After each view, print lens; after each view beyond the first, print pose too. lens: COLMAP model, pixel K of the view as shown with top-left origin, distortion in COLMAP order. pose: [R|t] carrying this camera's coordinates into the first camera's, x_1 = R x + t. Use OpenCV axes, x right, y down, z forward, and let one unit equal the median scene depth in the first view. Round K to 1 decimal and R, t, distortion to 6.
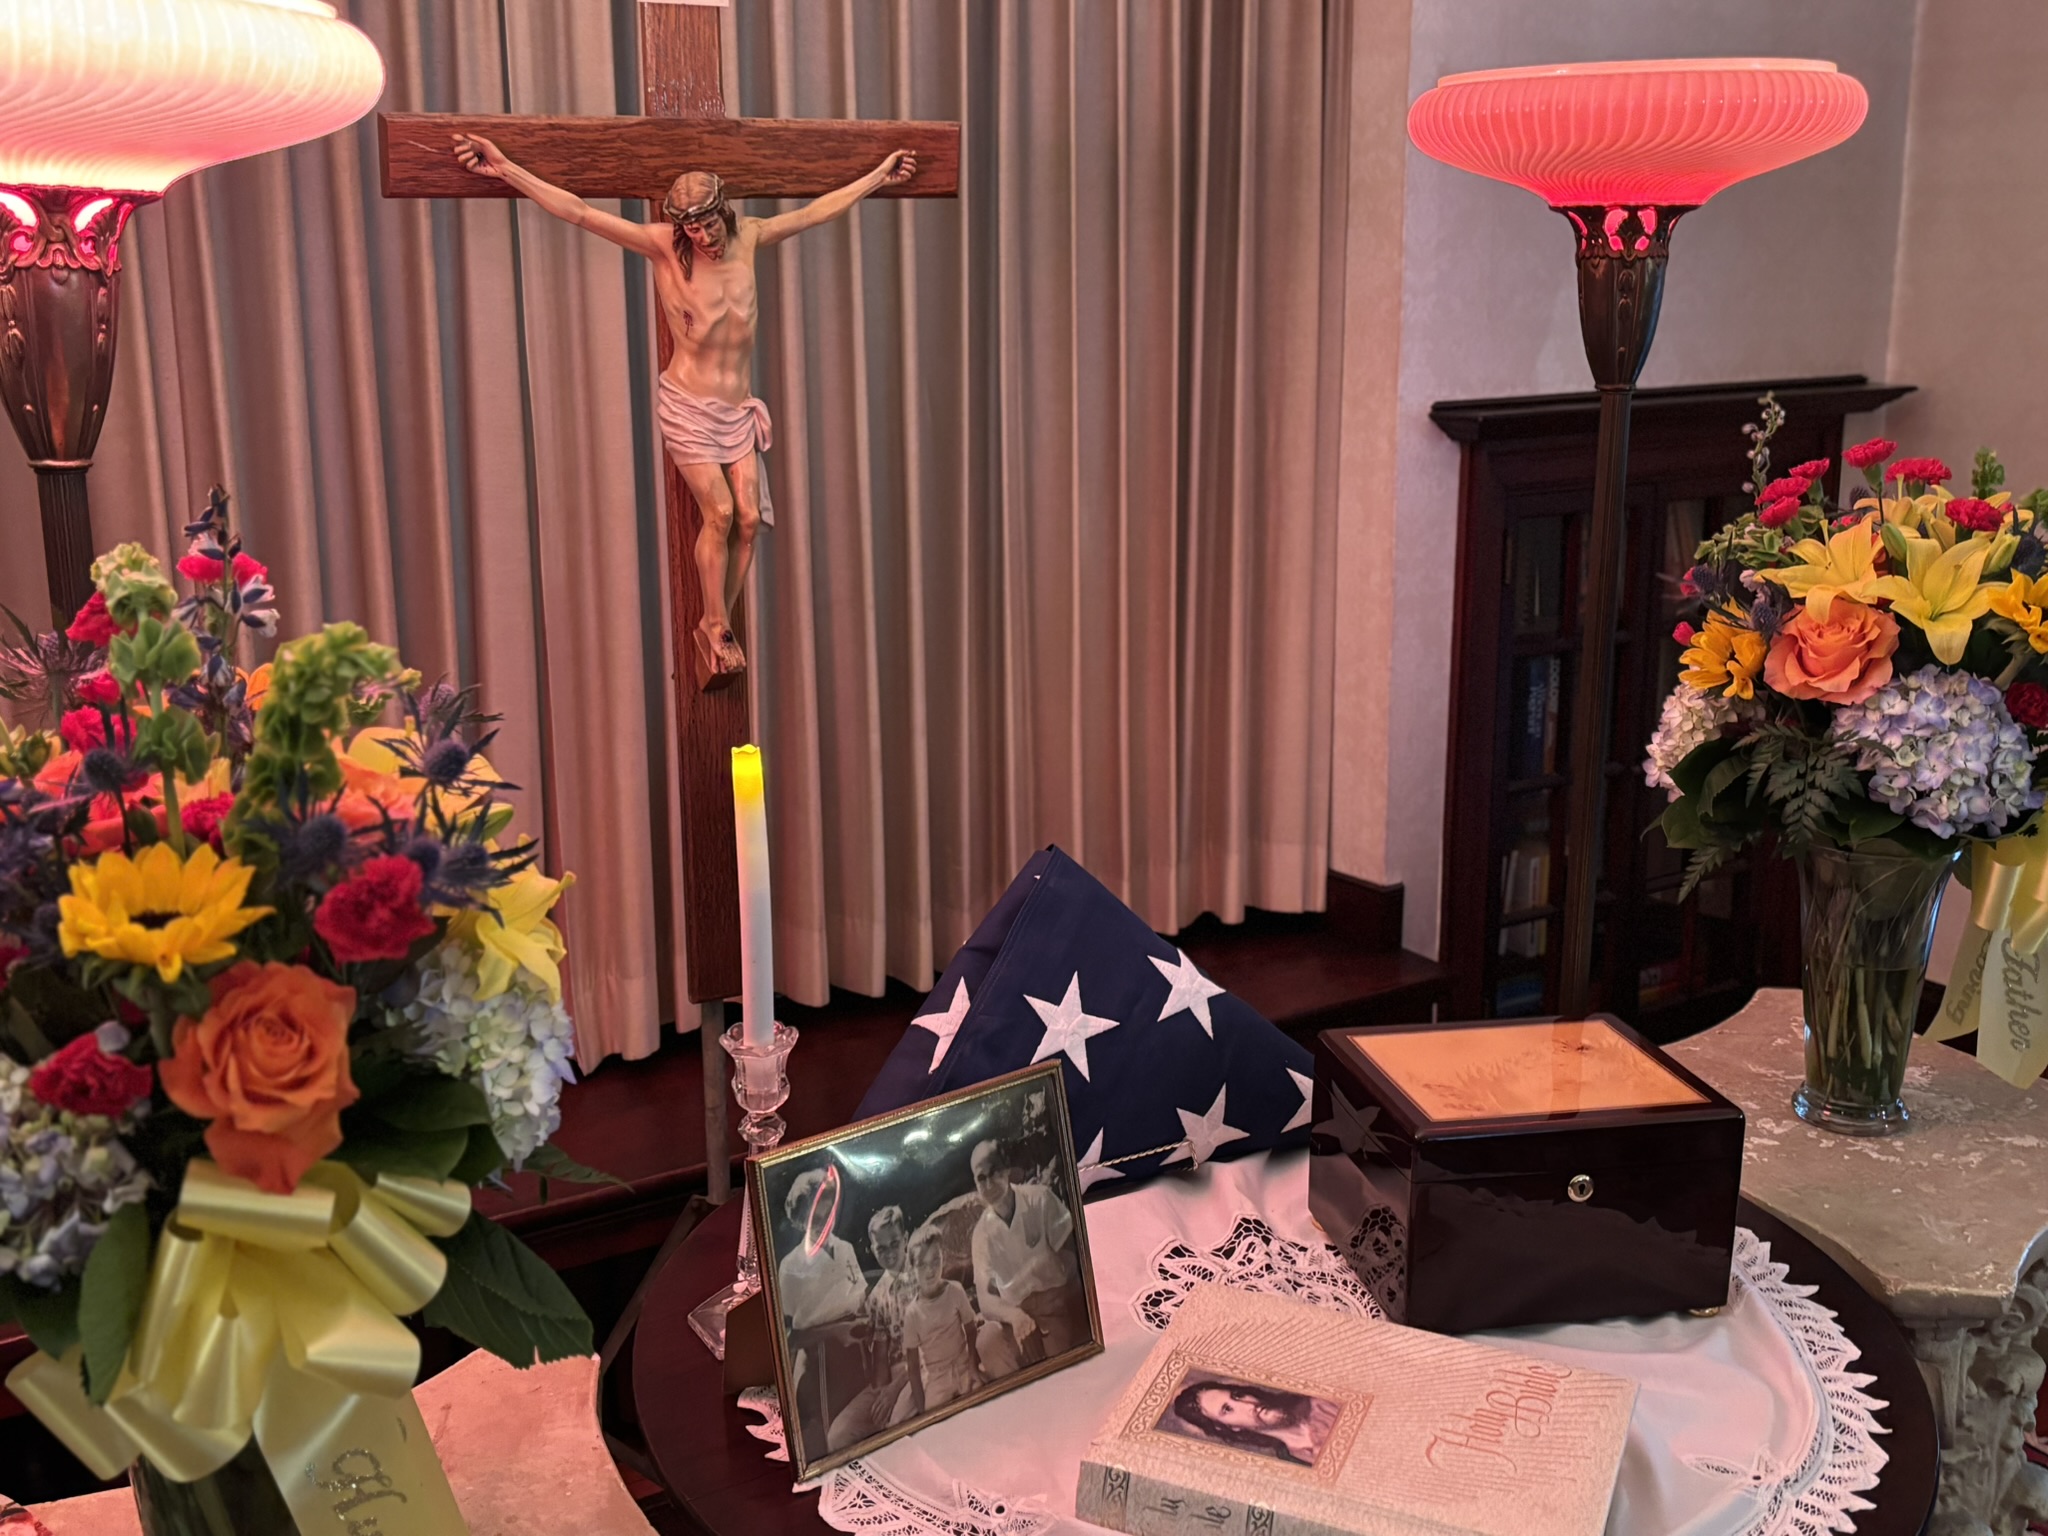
lens RADIAL K [[2069.4, 0, 1022.9], [0, 2069.4, 705.5], [0, 0, 1]] dist [0.171870, -0.412575]
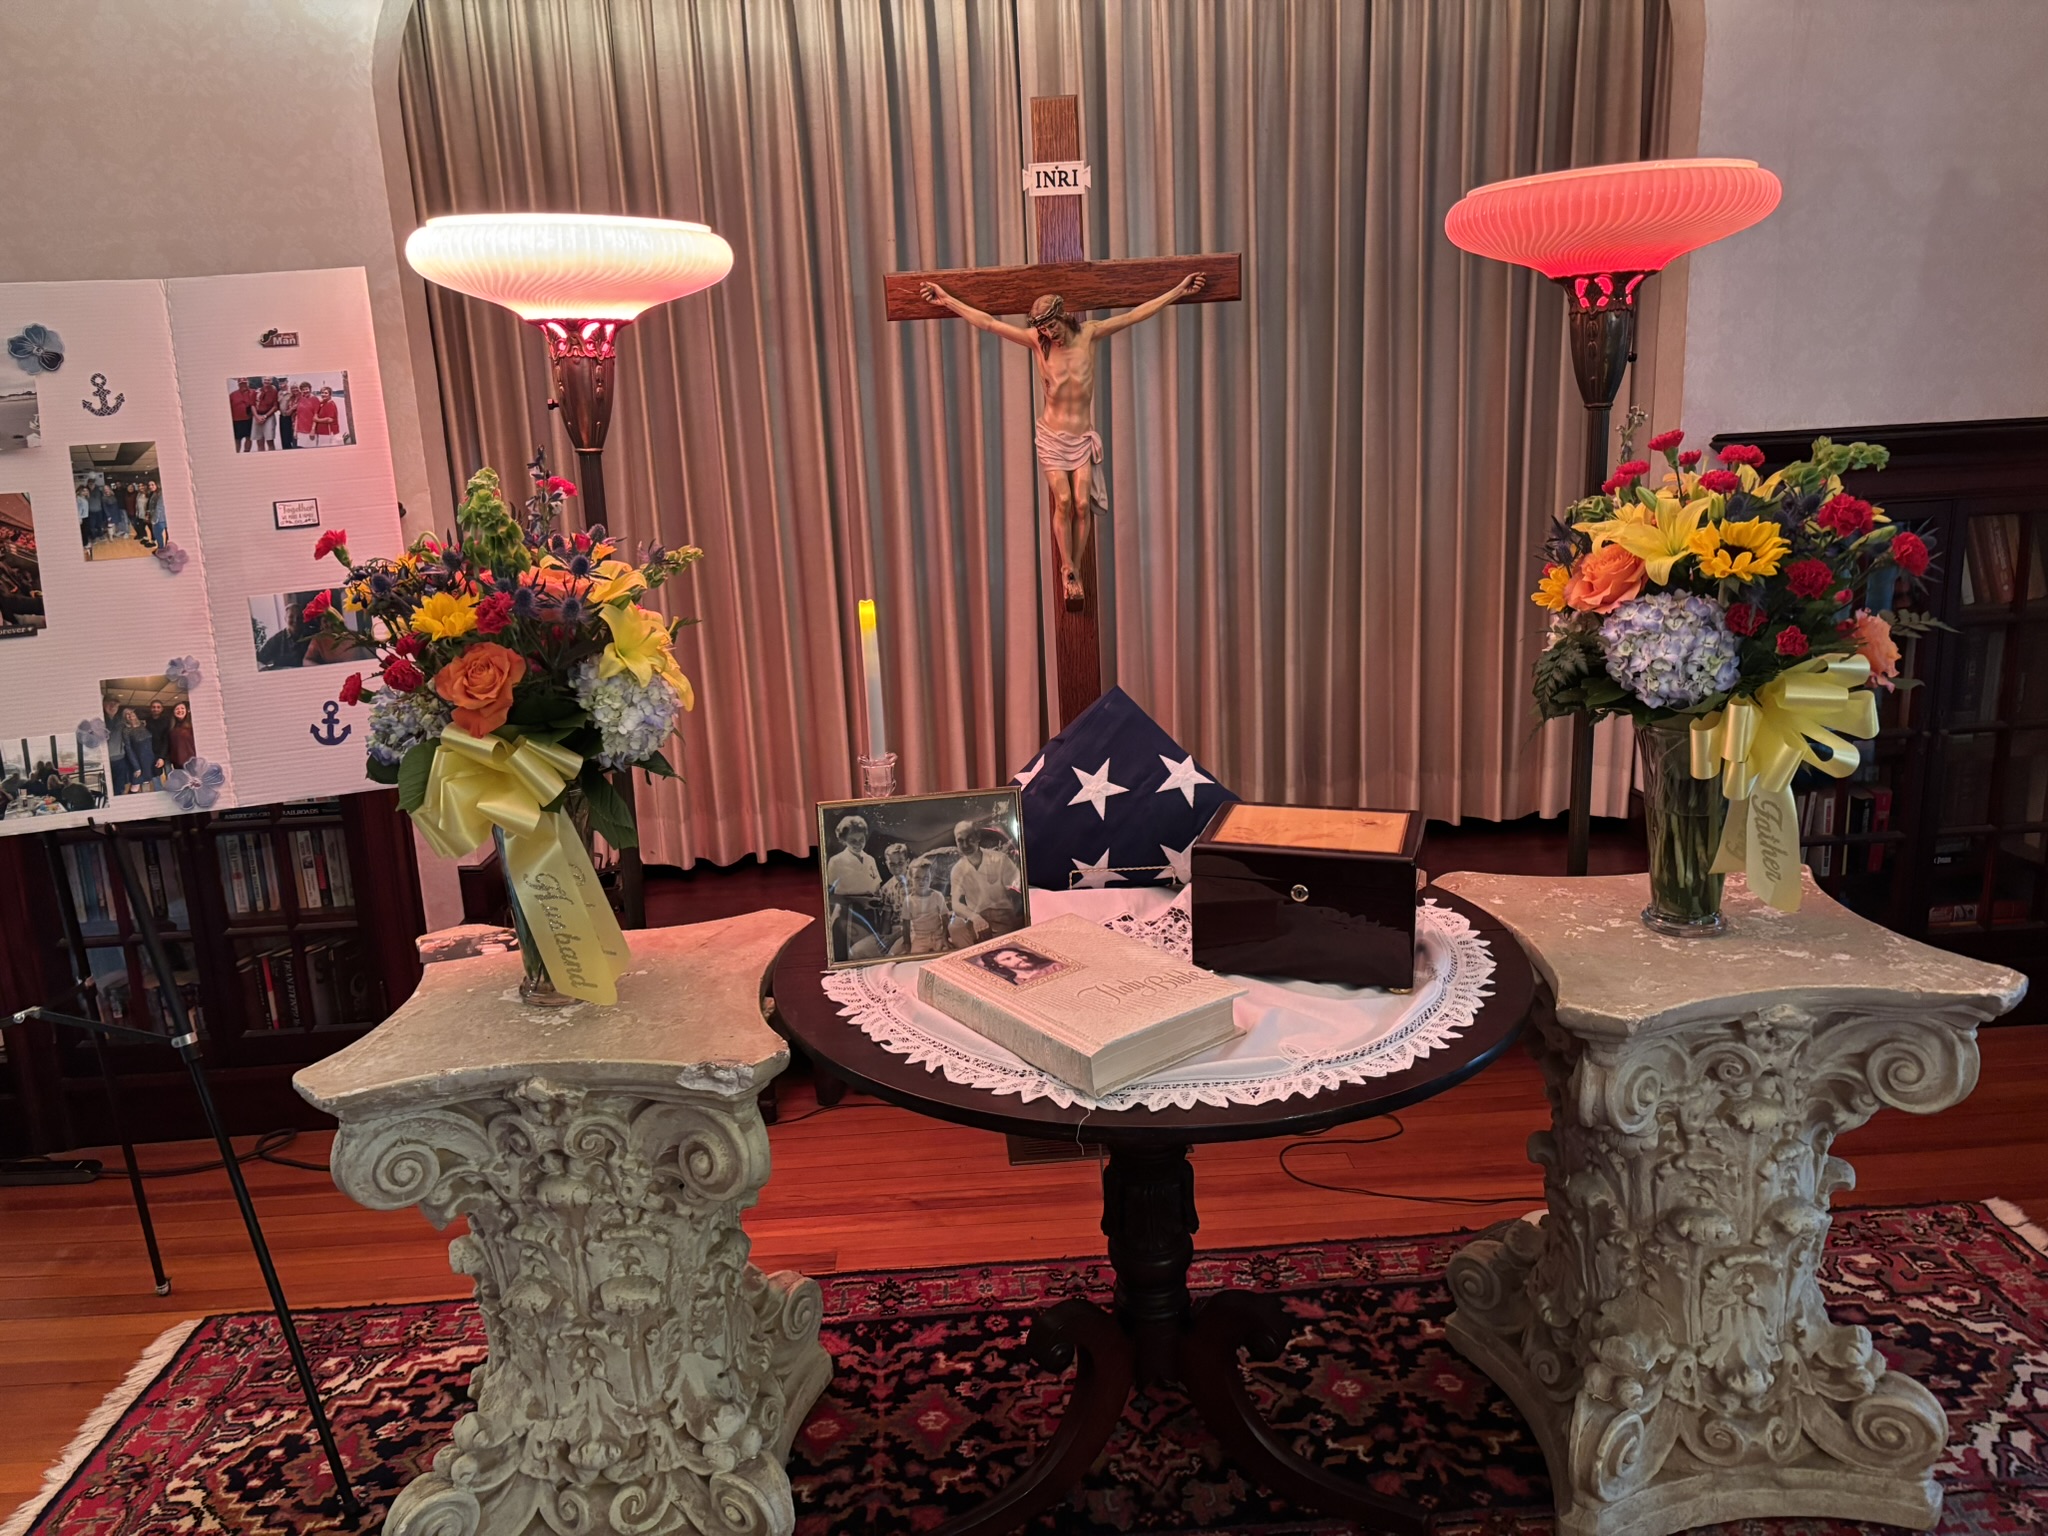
lens RADIAL K [[1529.2, 0, 1024.0], [0, 1529.2, 768.0], [0, 0, 1]] dist [0.047109, -0.073607]
pose [[0.868283, 0.083559, -0.488981, 0.640471], [-0.065721, 0.996399, 0.053568, 0.083293], [0.491696, -0.014376, 0.870648, -0.129288]]
